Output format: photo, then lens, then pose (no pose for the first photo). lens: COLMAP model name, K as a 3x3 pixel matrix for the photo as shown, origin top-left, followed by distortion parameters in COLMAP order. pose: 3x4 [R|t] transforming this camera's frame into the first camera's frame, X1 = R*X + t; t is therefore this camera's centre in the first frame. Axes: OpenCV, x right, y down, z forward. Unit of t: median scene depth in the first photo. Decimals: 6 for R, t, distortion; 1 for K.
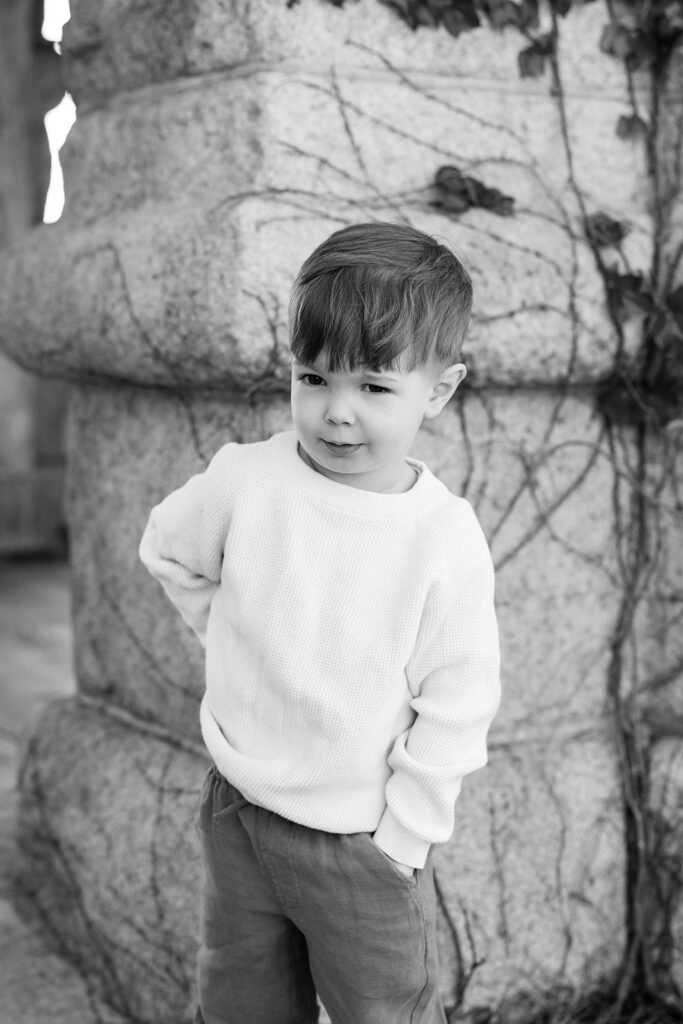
lens RADIAL K [[1715.6, 0, 336.9], [0, 1715.6, 488.0], [0, 0, 1]] dist [0.034922, -0.029439]
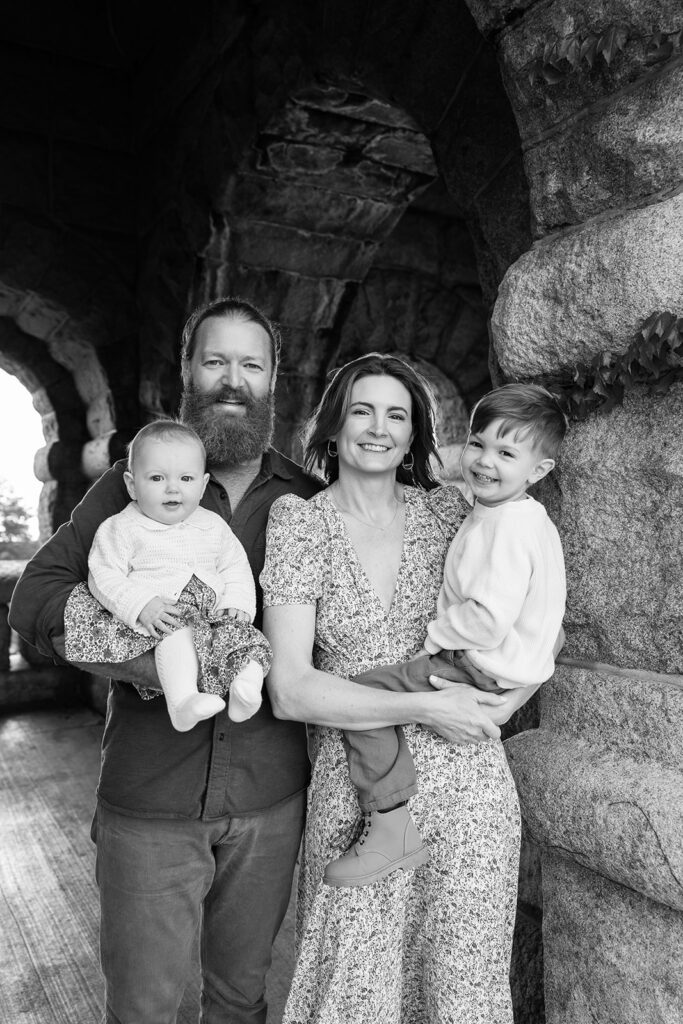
lens RADIAL K [[828.9, 0, 339.9], [0, 828.9, 502.3], [0, 0, 1]] dist [-0.009088, 0.016969]
pose [[0.998918, -0.009955, -0.045437, -0.328190], [0.005794, 0.995851, -0.090817, -0.315523], [0.046152, 0.090455, 0.994831, 0.313543]]
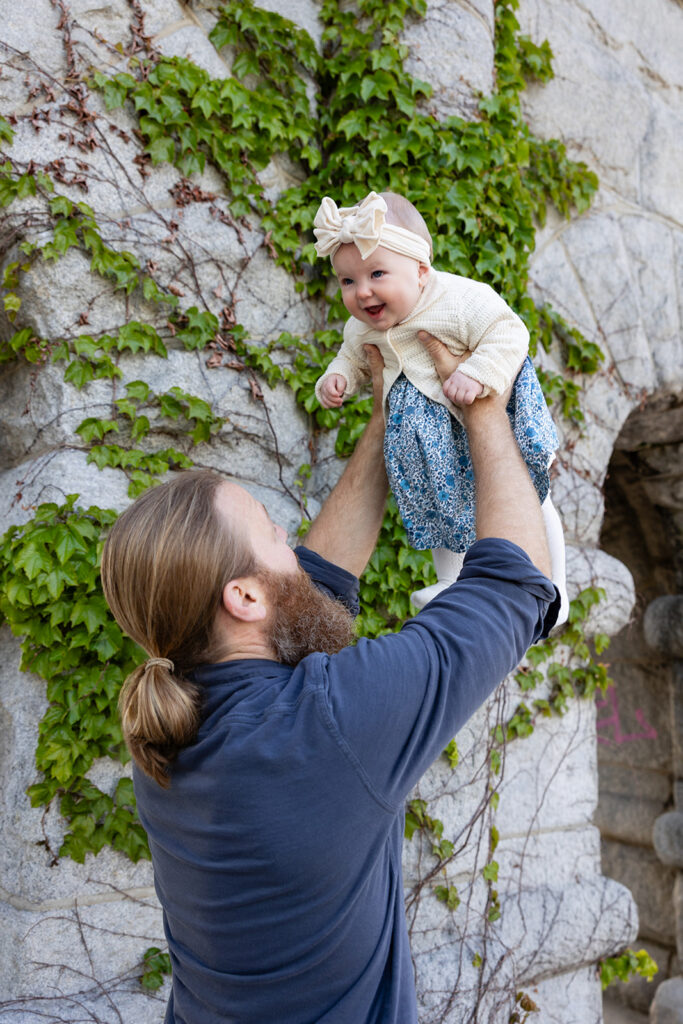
lens RADIAL K [[865.1, 0, 328.8], [0, 865.1, 512.1], [0, 0, 1]] dist [-0.003827, 0.001450]
pose [[0.989052, 0.059696, 0.134956, 0.089975], [-0.022489, 0.964816, -0.261961, -0.355611], [-0.145846, 0.256058, 0.955596, 0.120602]]
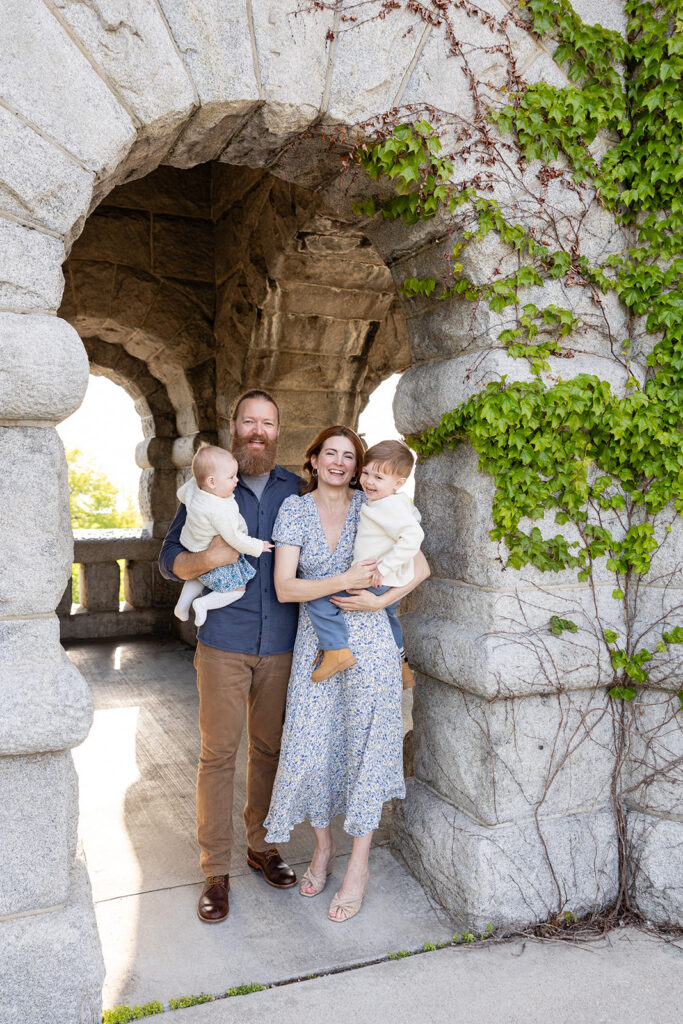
lens RADIAL K [[828.9, 0, 339.9], [0, 828.9, 502.3], [0, 0, 1]] dist [-0.009088, 0.016969]
pose [[0.990711, 0.002741, -0.135958, -0.102147], [-0.011275, 0.998010, -0.062036, -0.279092], [0.135517, 0.062993, 0.988770, -0.439832]]
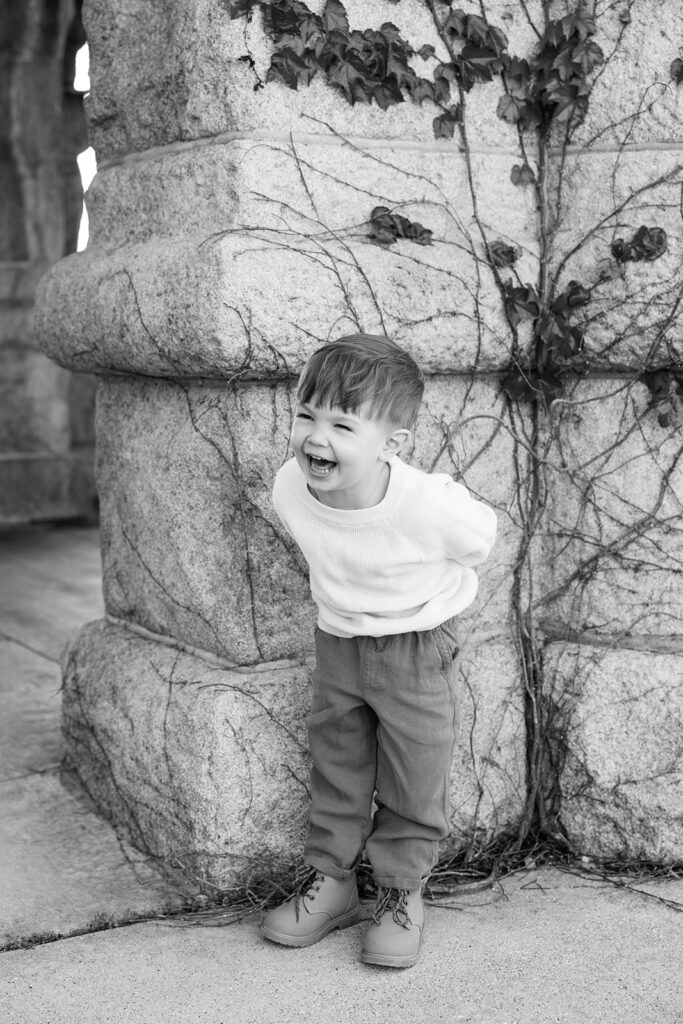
lens RADIAL K [[1493.9, 0, 340.6], [0, 1493.9, 490.7], [0, 0, 1]] dist [0.022597, -0.013166]
pose [[0.999901, -0.013694, 0.003215, 0.026364], [0.013645, 0.999799, 0.014711, 0.012414], [-0.003416, -0.014665, 0.999887, -0.145552]]
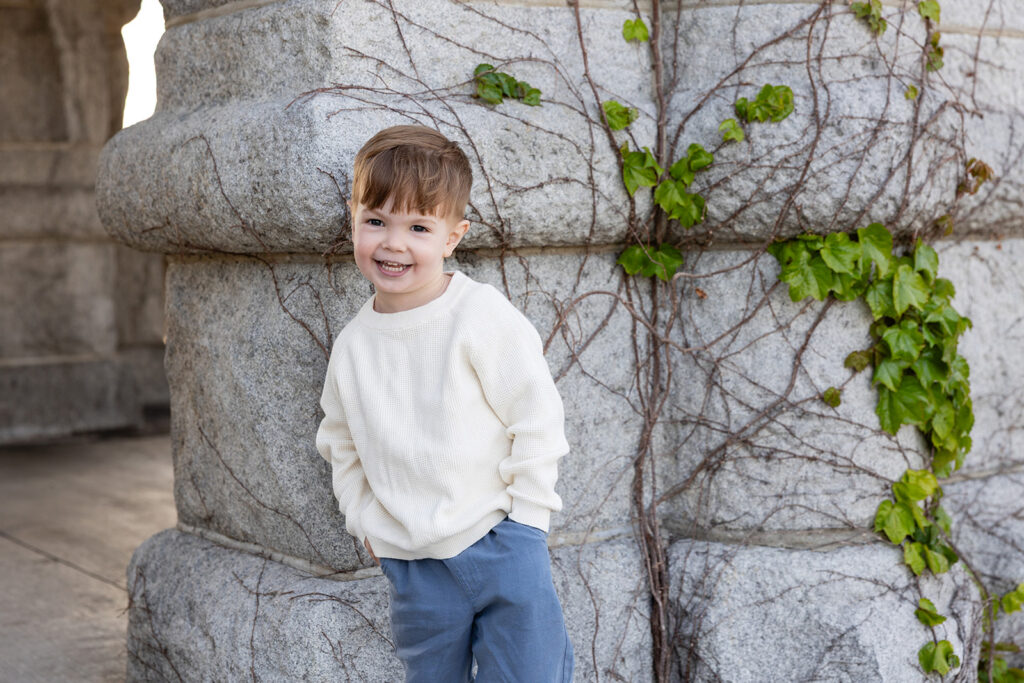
lens RADIAL K [[1646.5, 0, 514.3], [0, 1646.5, 322.0], [0, 0, 1]] dist [0.011059, 0.040324]
pose [[0.997110, -0.027850, 0.070680, -0.001164], [0.030157, 0.999040, -0.031775, 0.029290], [-0.069728, 0.033815, 0.996993, -0.143041]]
